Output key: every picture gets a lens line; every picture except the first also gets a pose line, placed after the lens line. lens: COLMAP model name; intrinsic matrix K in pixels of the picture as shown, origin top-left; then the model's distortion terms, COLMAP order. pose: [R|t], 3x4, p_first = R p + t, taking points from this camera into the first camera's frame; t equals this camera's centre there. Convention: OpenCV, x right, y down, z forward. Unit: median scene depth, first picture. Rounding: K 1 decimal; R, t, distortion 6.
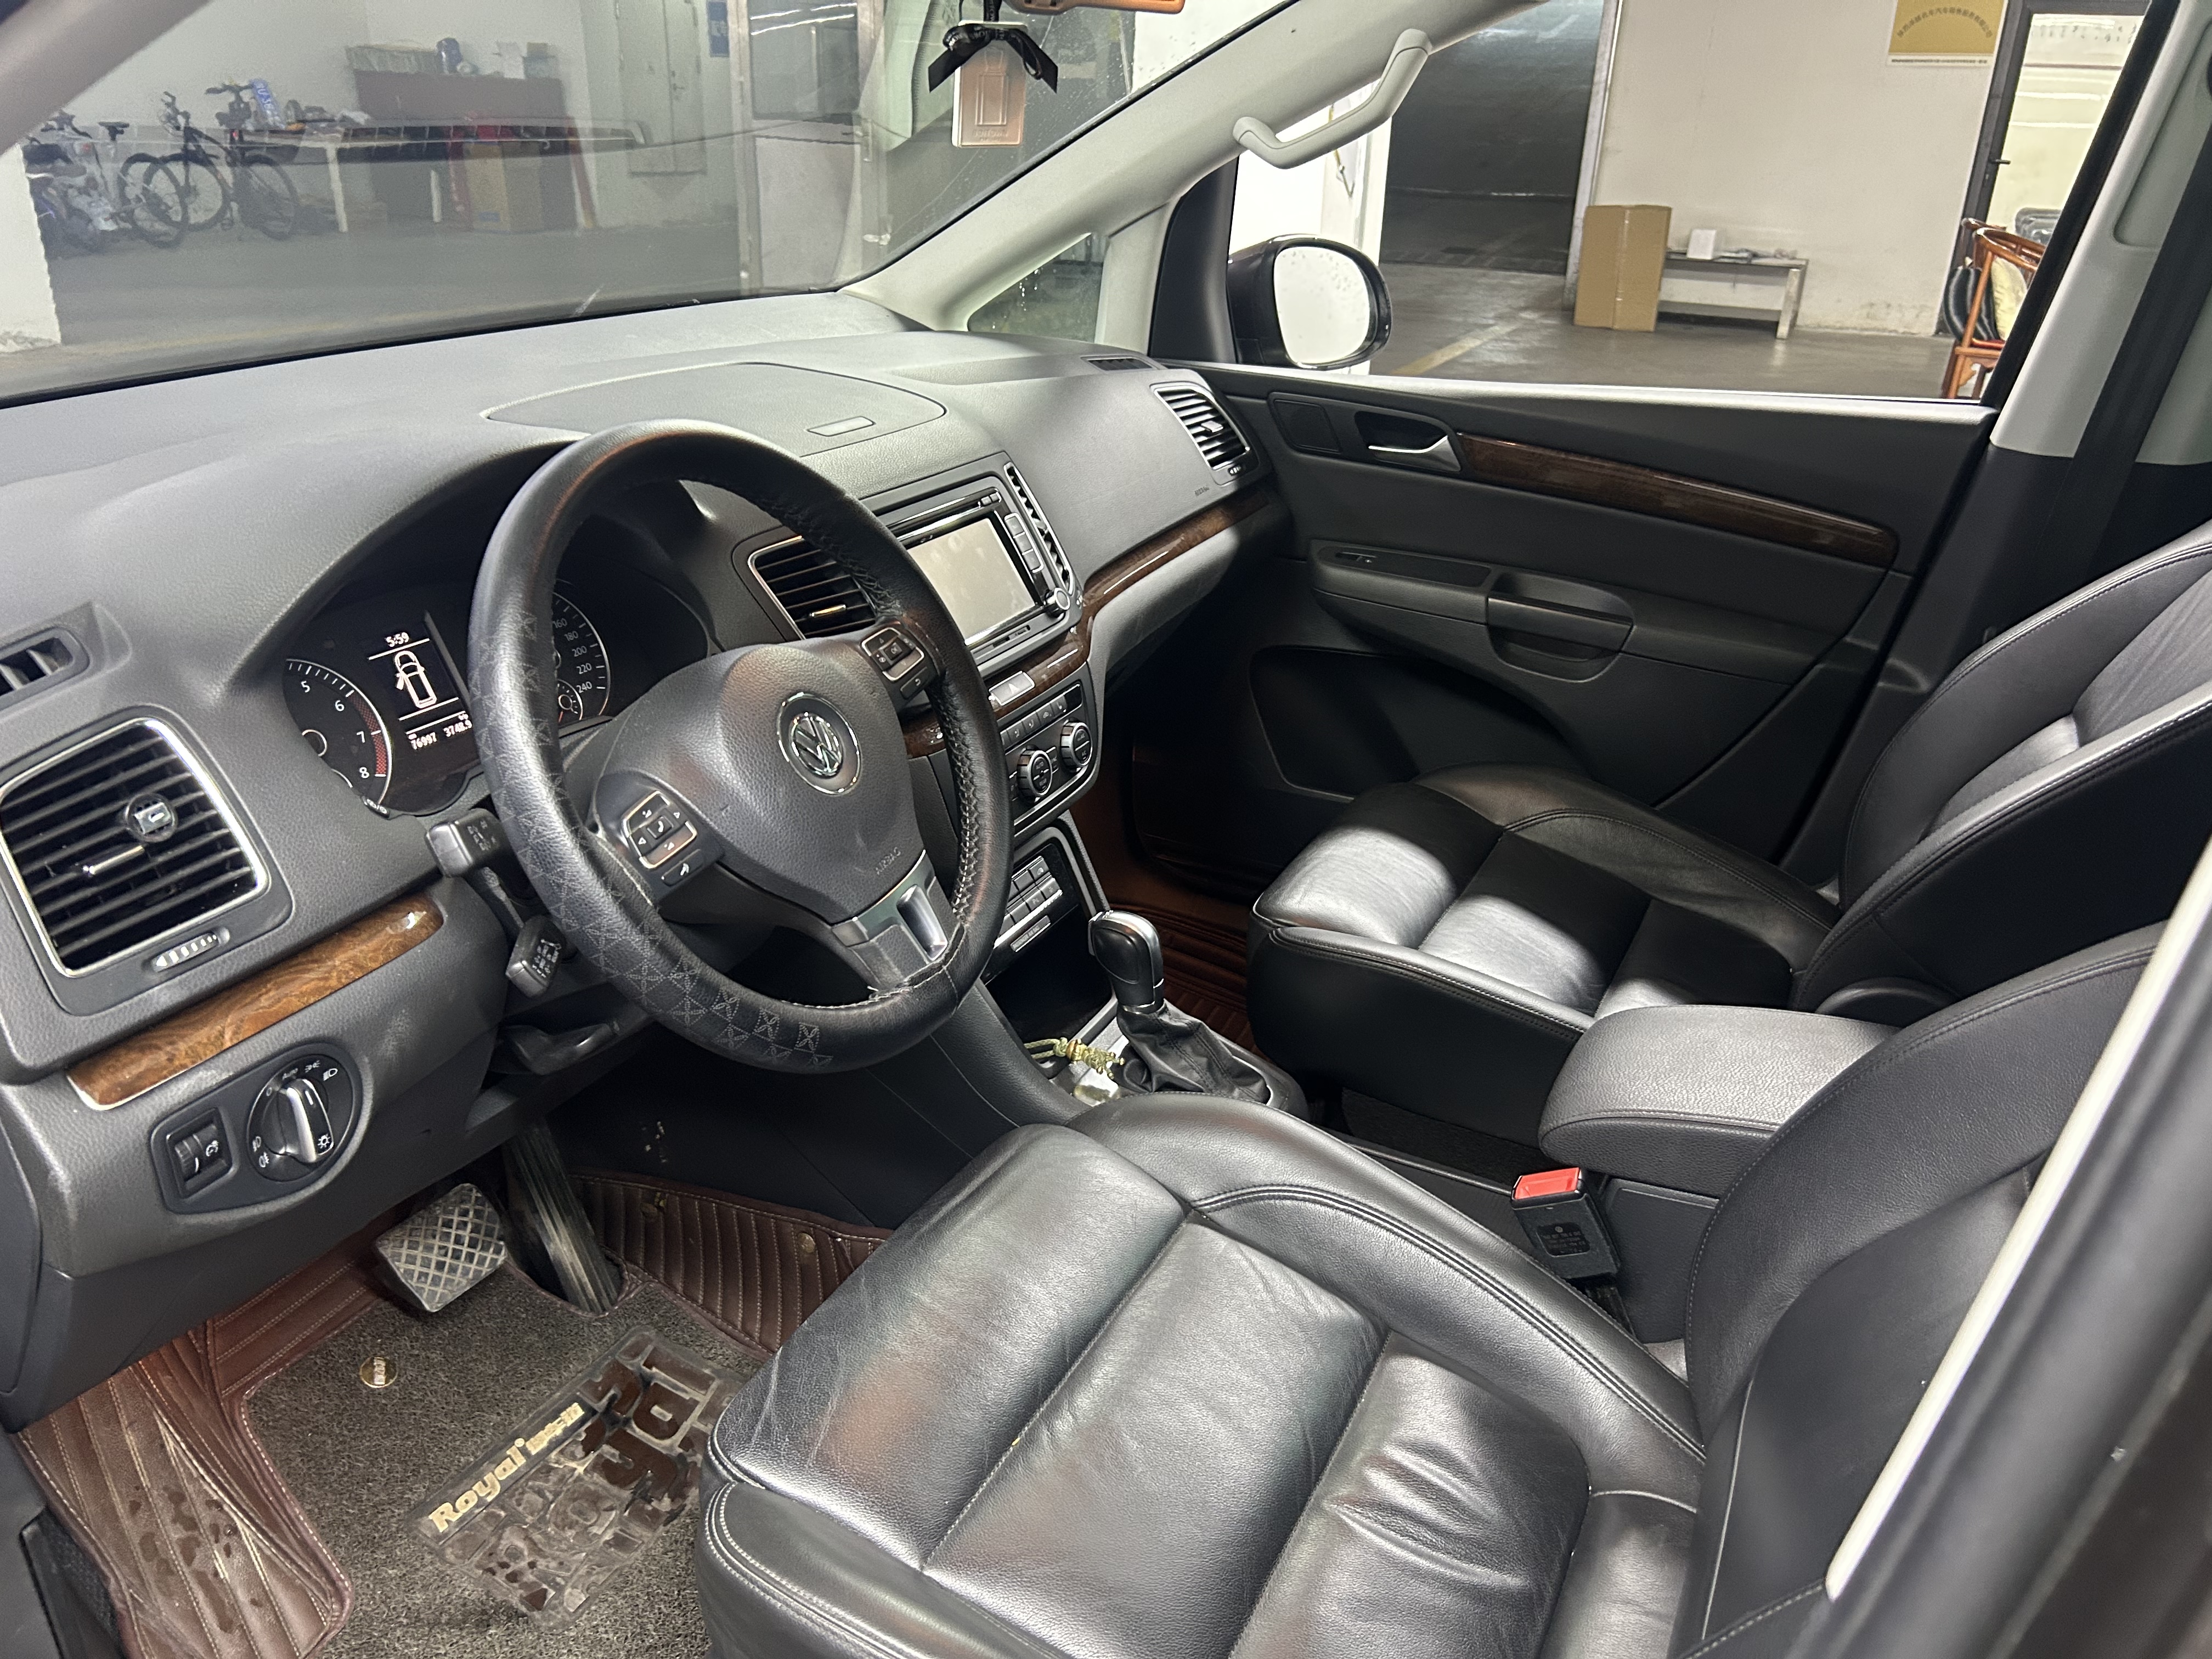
lens RADIAL K [[1679.2, 0, 1107.6], [0, 1679.2, 907.0], [0, 0, 1]] dist [0.055764, -0.089029]
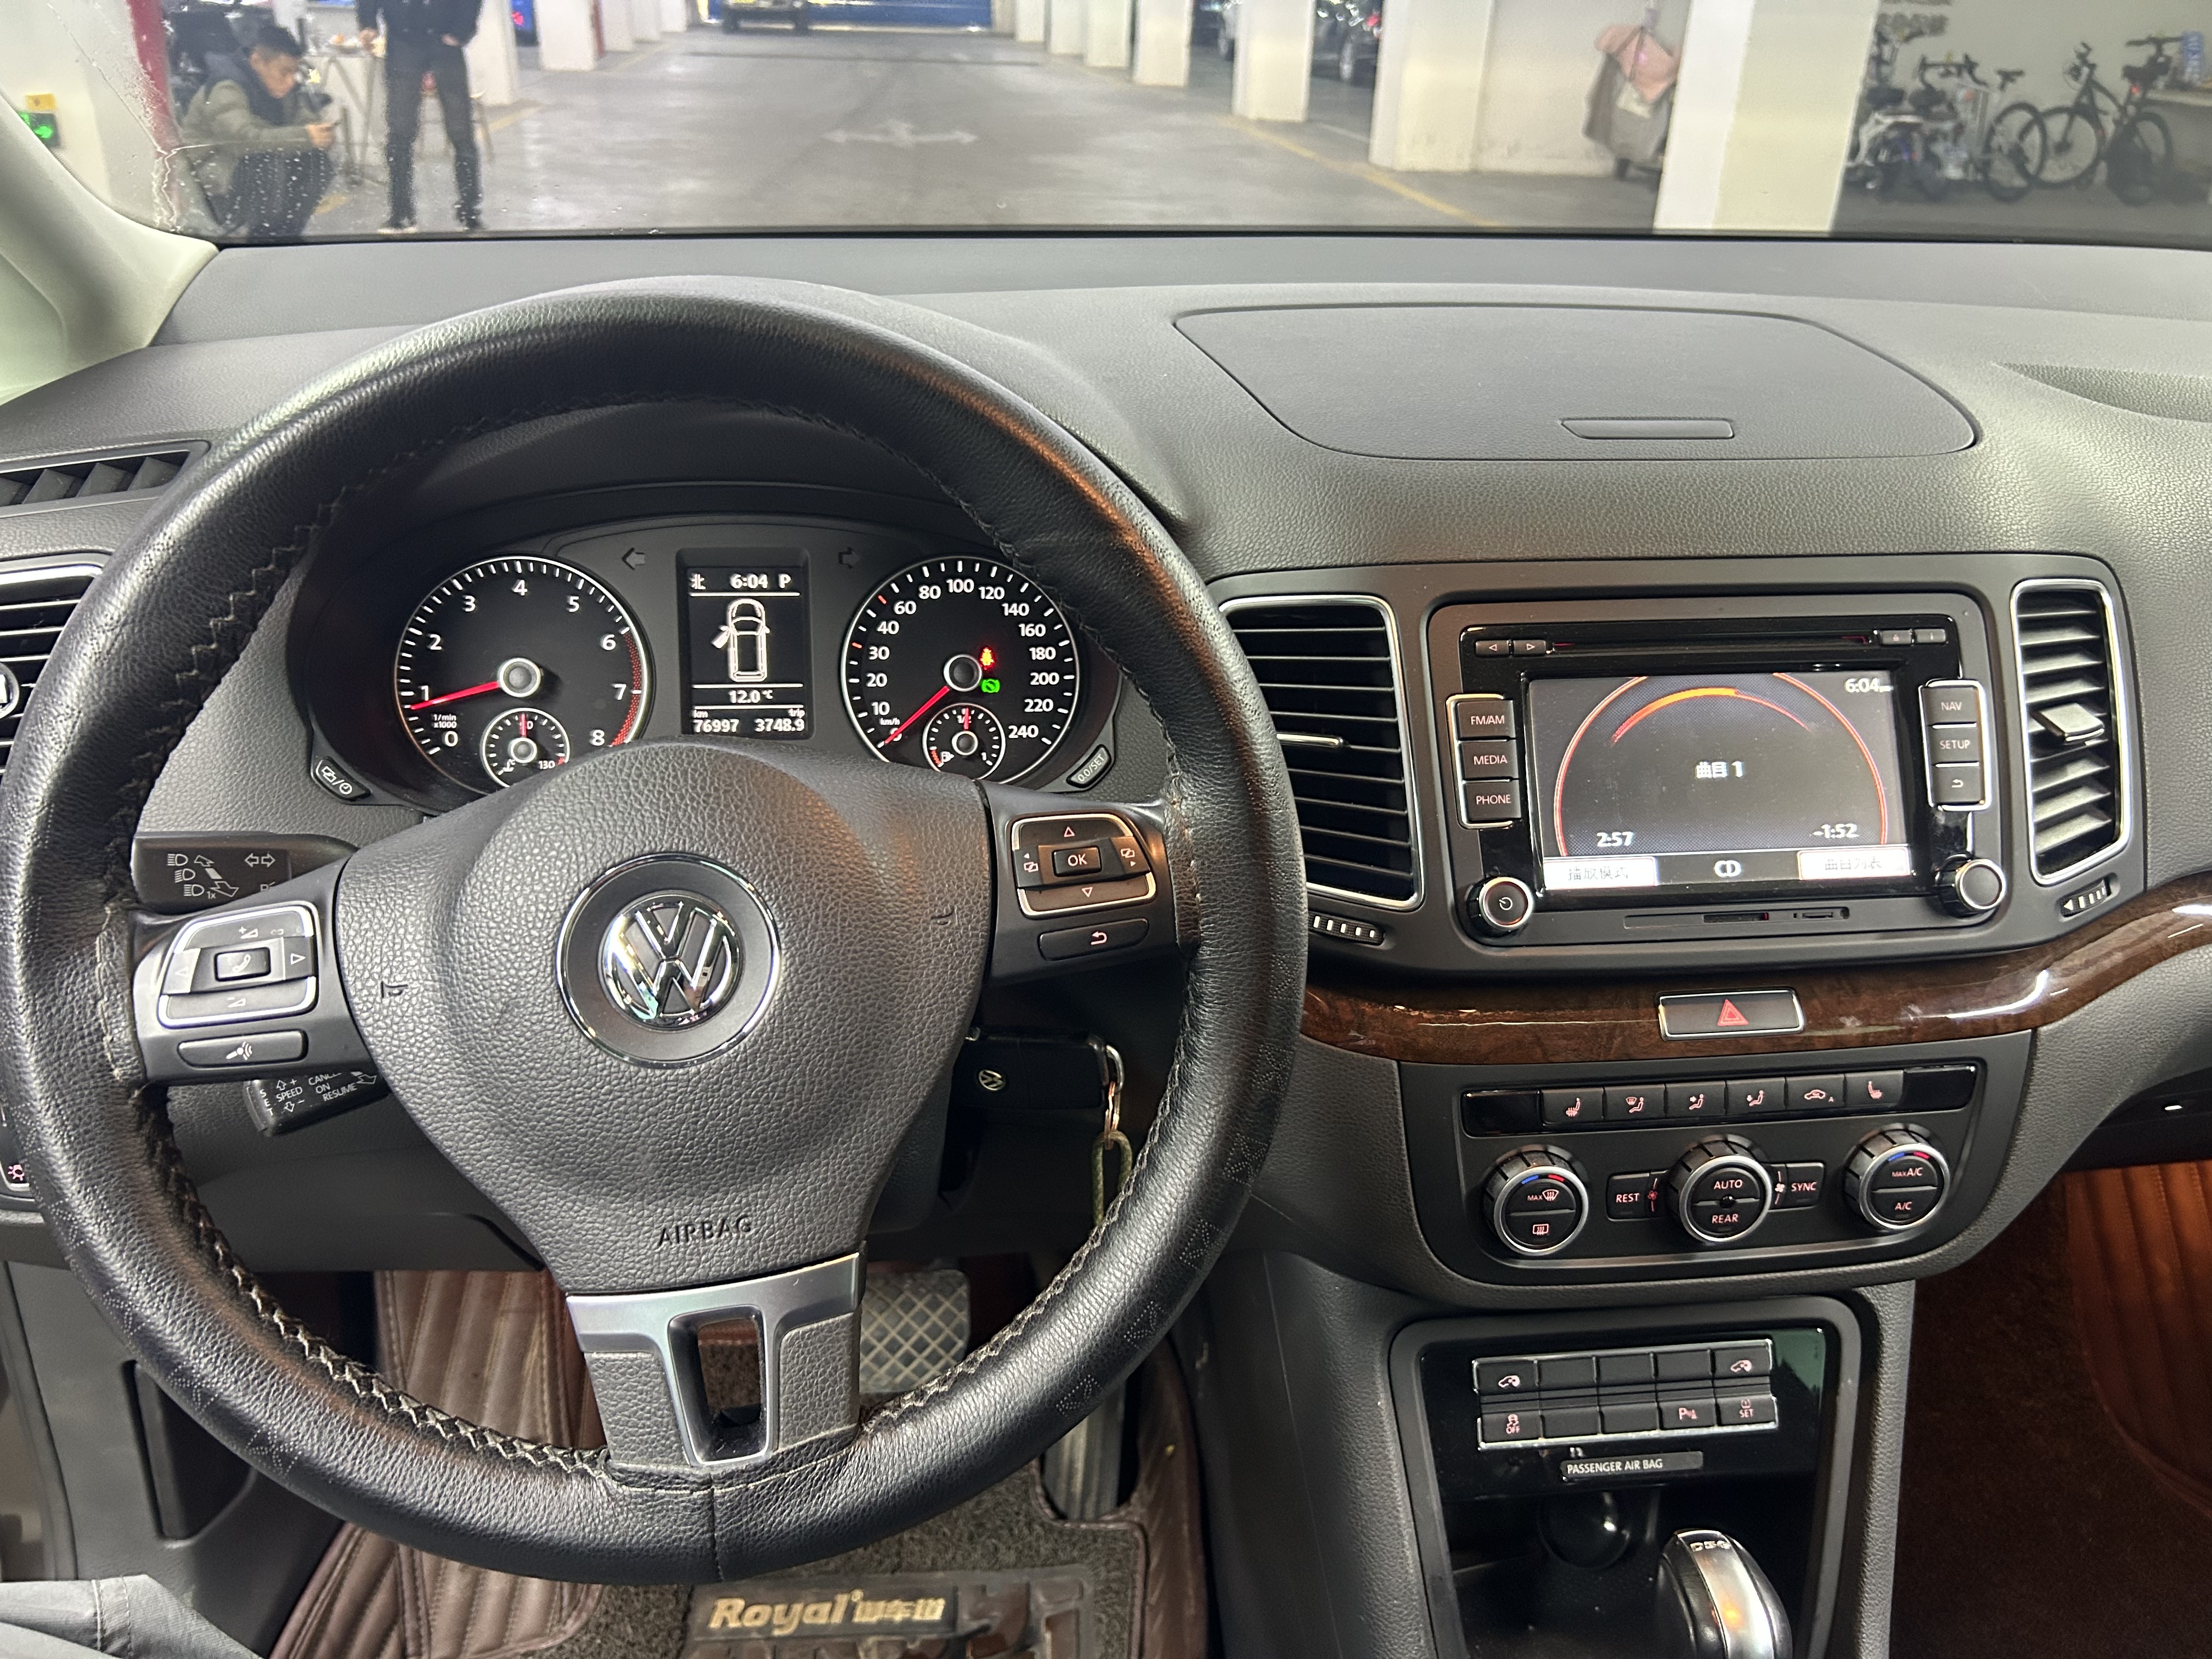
lens RADIAL K [[1679.2, 0, 1107.6], [0, 1679.2, 907.0], [0, 0, 1]] dist [0.055764, -0.089029]
pose [[0.538391, 0.386002, -0.749091, 0.142951], [-0.375470, 0.905692, 0.196837, -0.136106], [0.754425, 0.175286, 0.632549, 0.409576]]
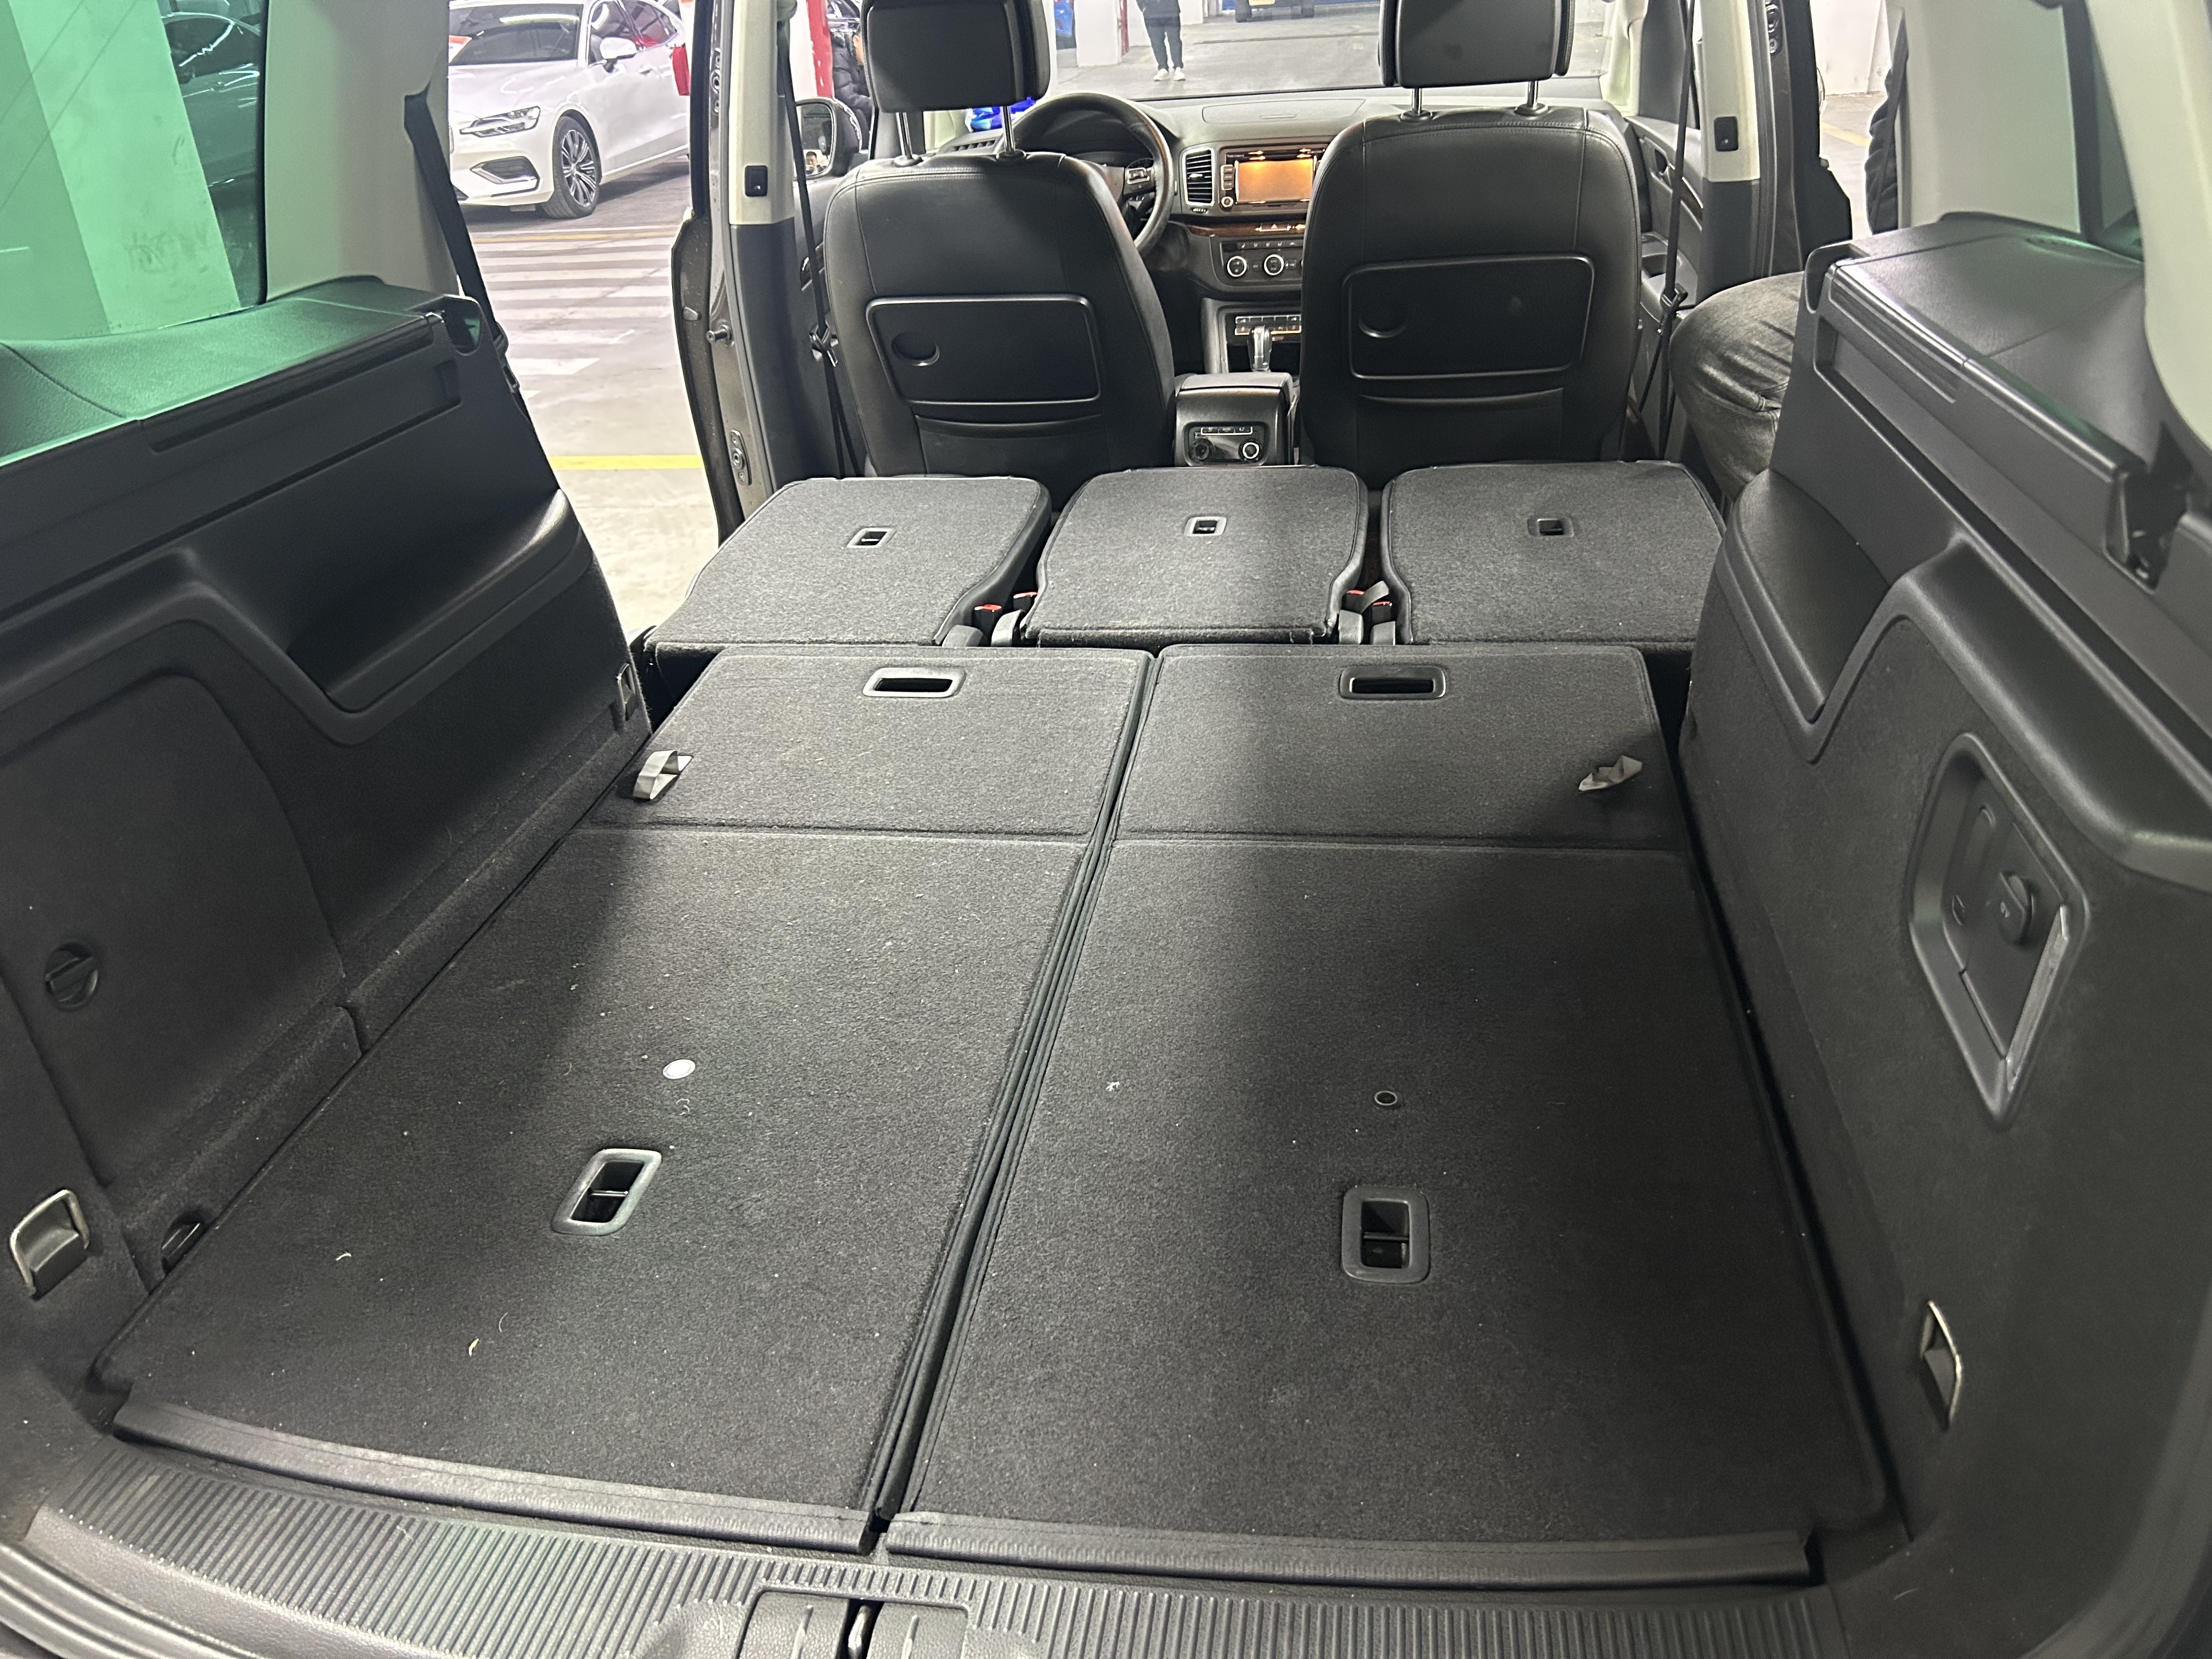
lens RADIAL K [[1679.2, 0, 1107.6], [0, 1679.2, 907.0], [0, 0, 1]] dist [0.055764, -0.089029]
pose [[0.289167, 0.420660, -0.859900, 1.788583], [-0.360549, 0.879986, 0.309241, 0.051476], [0.886785, 0.220614, 0.406131, -0.005825]]
